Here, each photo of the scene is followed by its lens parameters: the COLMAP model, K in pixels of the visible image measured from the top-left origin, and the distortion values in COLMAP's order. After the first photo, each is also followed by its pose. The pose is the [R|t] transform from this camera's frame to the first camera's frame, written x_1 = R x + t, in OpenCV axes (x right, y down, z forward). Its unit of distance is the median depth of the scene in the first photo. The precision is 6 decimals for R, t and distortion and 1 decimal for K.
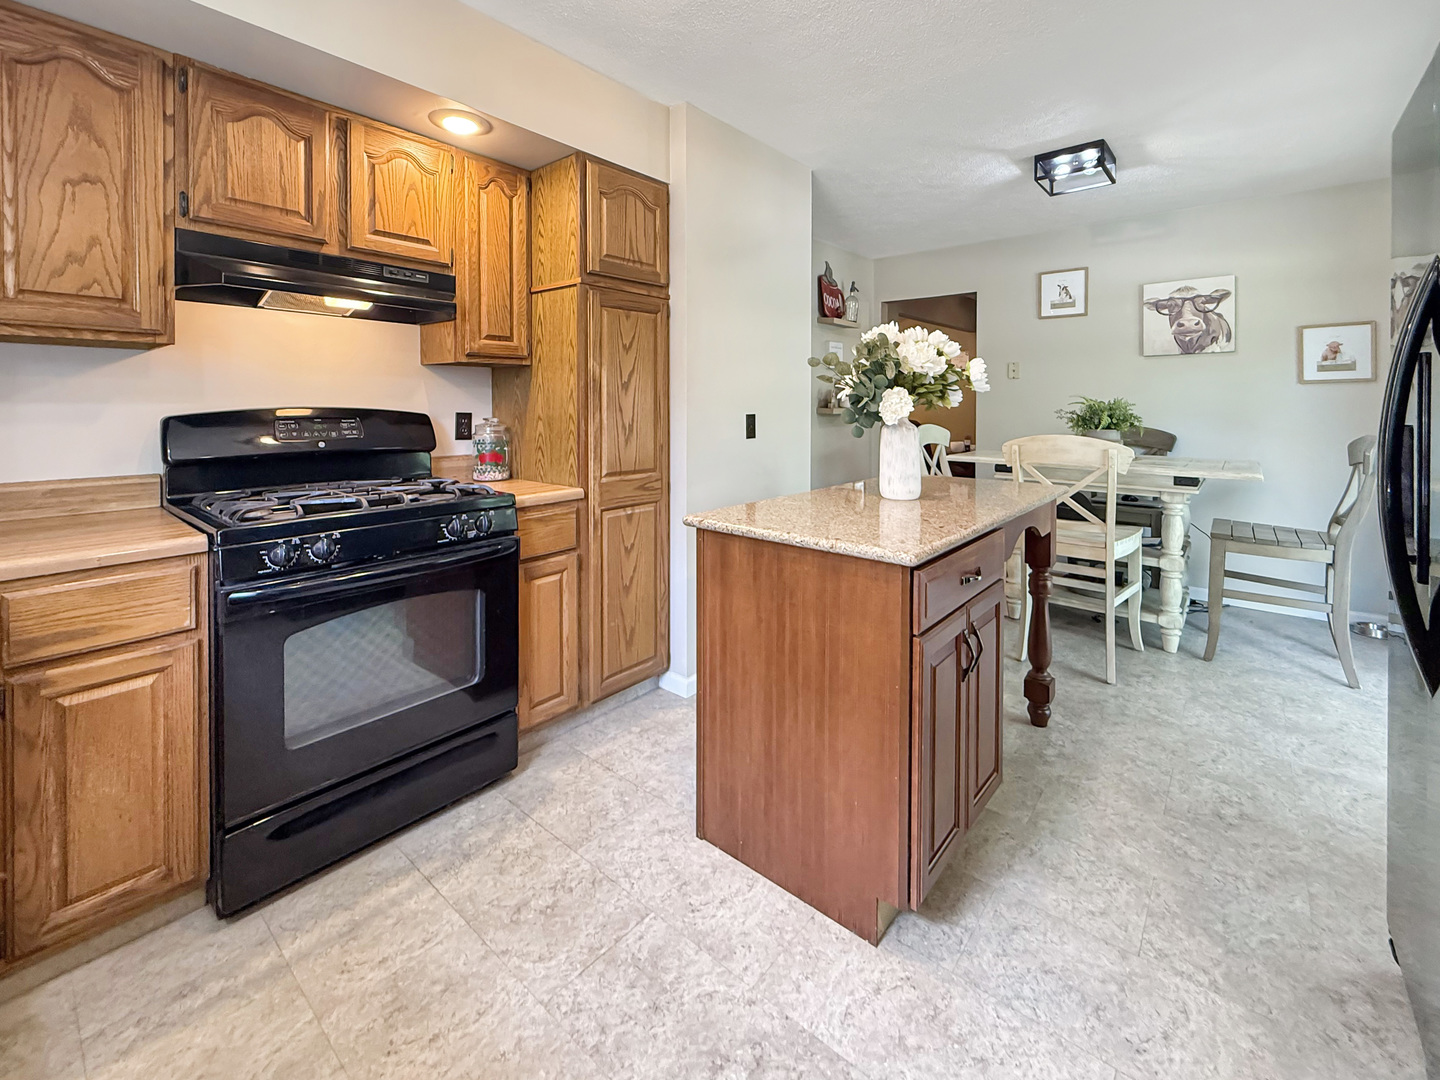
lens RADIAL K [[624.6, 0, 731.6], [0, 624.6, 410.8], [0, 0, 1]] dist [-0.000653, -0.000581]
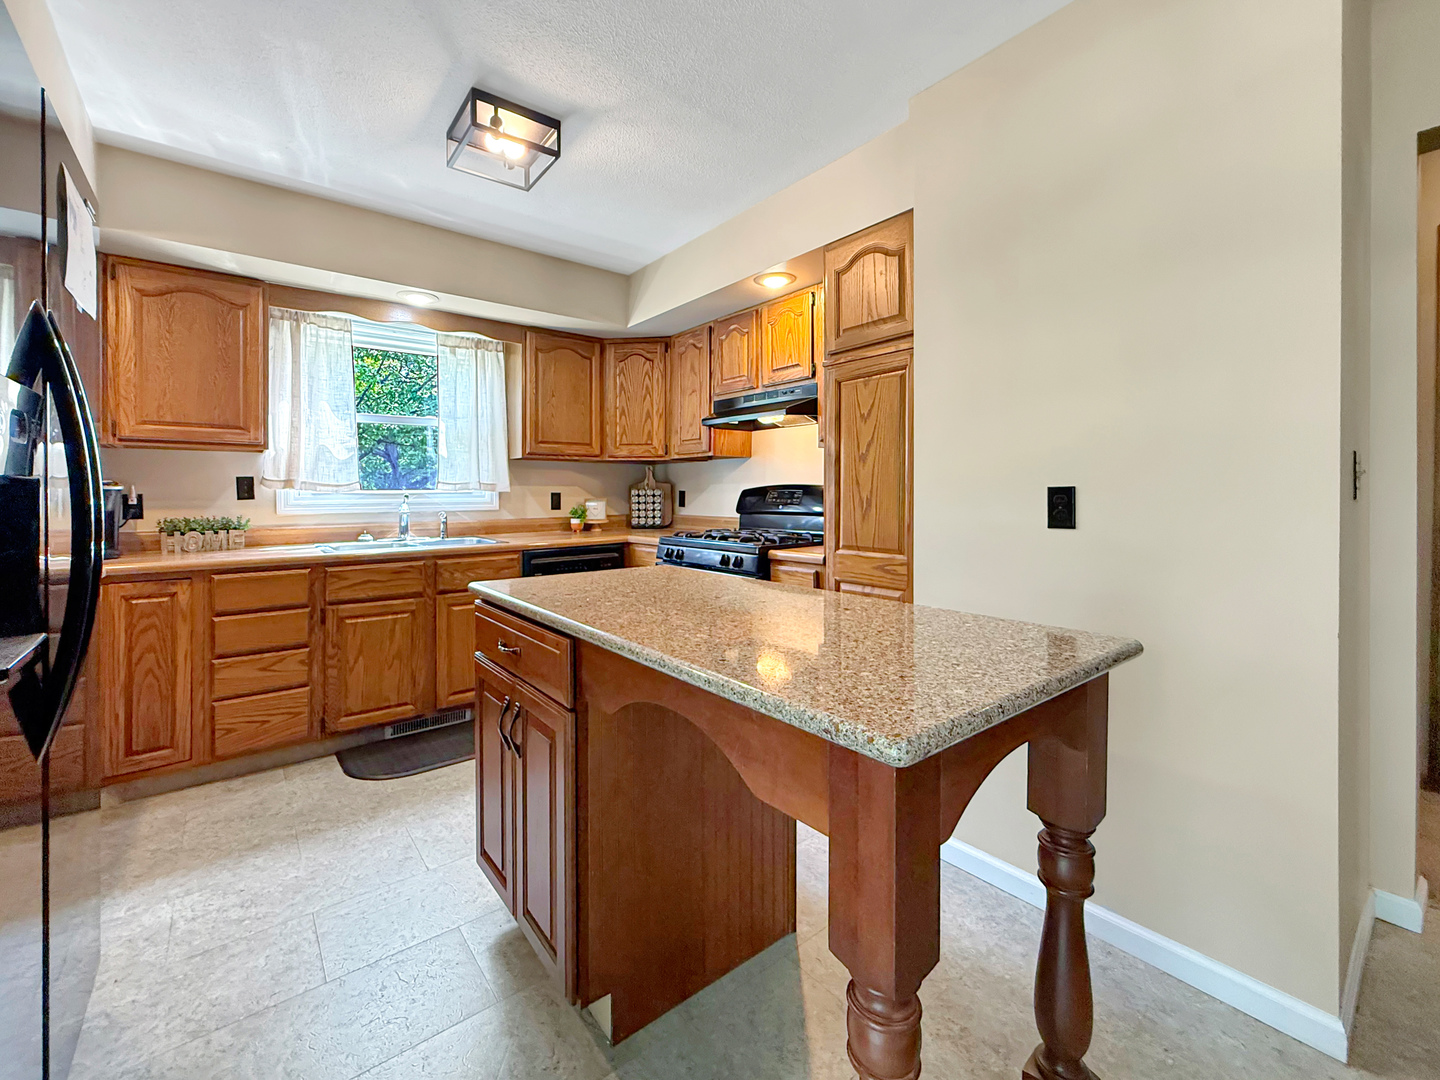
lens RADIAL K [[601.9, 0, 692.7], [0, 601.9, 489.4], [0, 0, 1]] dist [0.001039, -0.000637]
pose [[-0.224138, -0.007449, -0.974529, 0.549246], [-0.008815, 0.999945, -0.005615, 0.011508], [0.974518, 0.007332, -0.224191, 0.667230]]
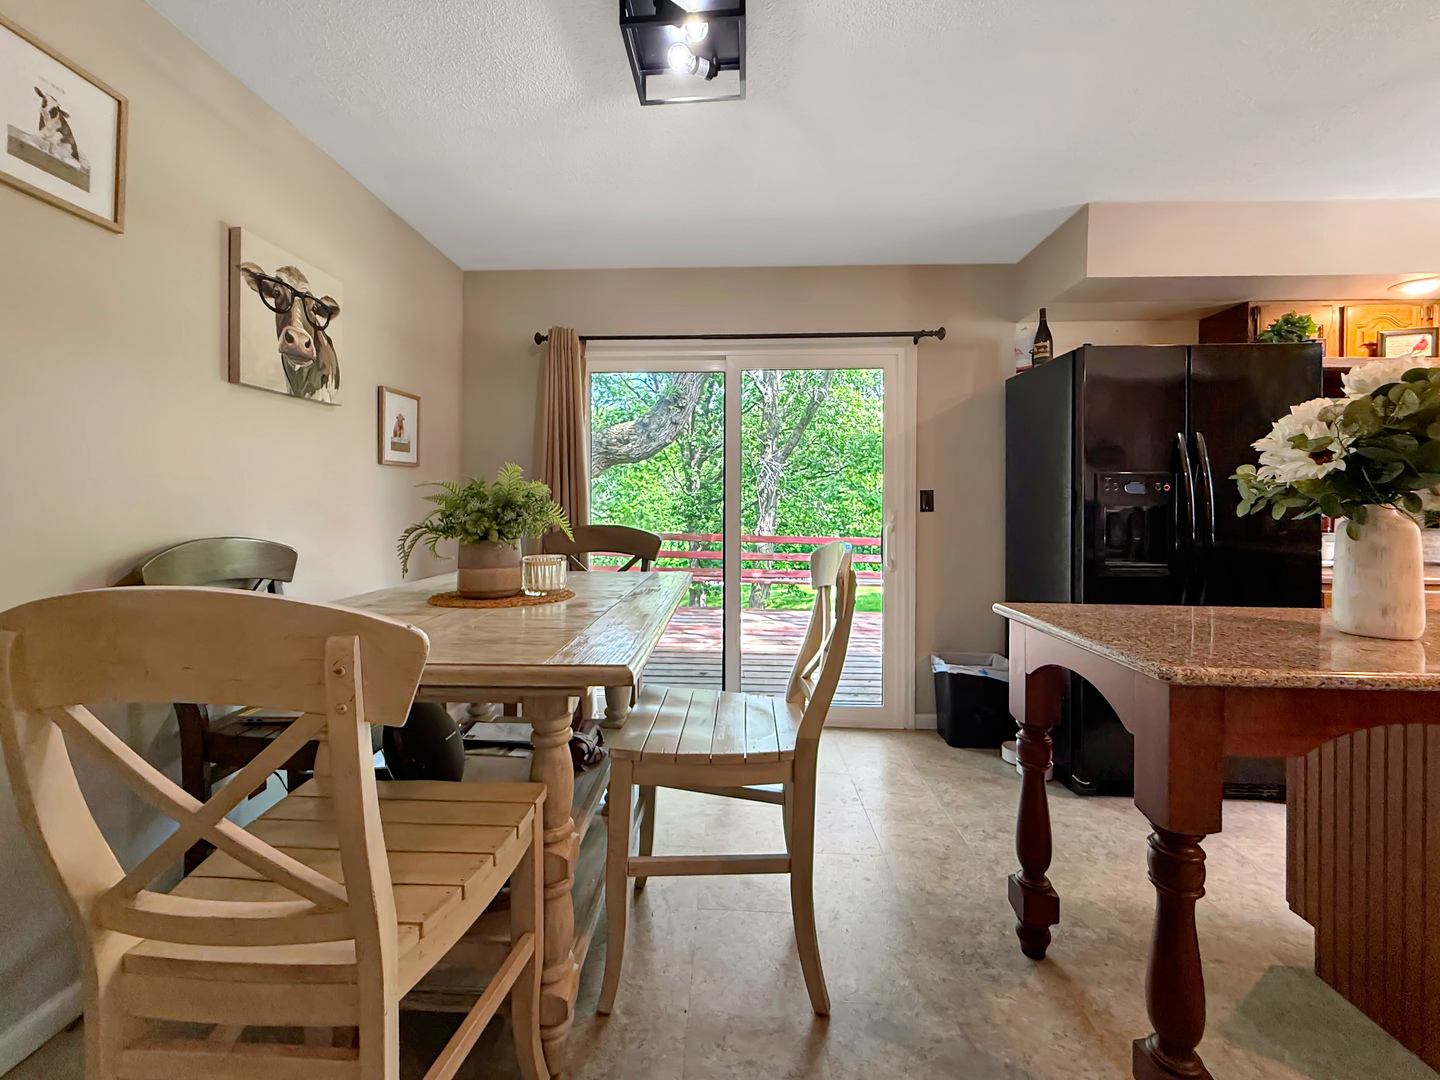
lens RADIAL K [[601.9, 0, 712.9], [0, 601.9, 507.1], [0, 0, 1]] dist [0.001039, -0.000637]
pose [[-0.596929, -0.006474, 0.802268, 0.112399], [0.004123, 0.999929, 0.011137, 0.000661], [-0.802284, 0.009955, -0.596860, 1.153231]]
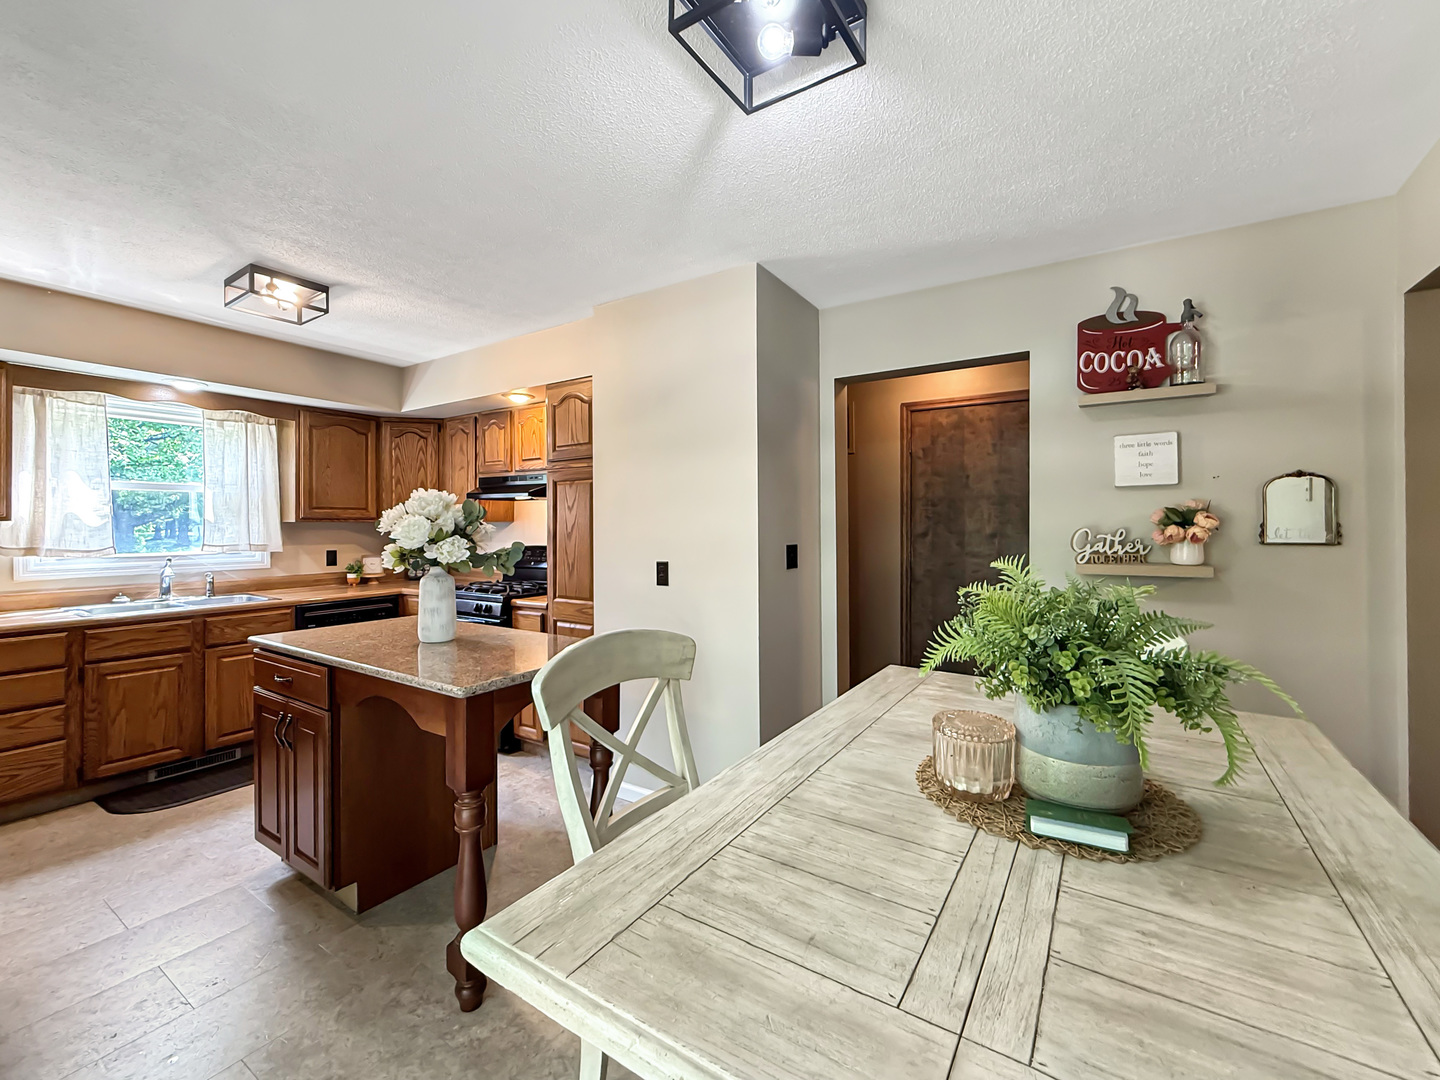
lens RADIAL K [[601.9, 0, 721.3], [0, 601.9, 527.7], [0, 0, 1]] dist [0.001039, -0.000637]
pose [[0.111862, -0.002722, -0.993720, 0.843588], [-0.010573, 0.999936, -0.003929, -0.038369], [0.993667, 0.010946, 0.111826, 0.830394]]
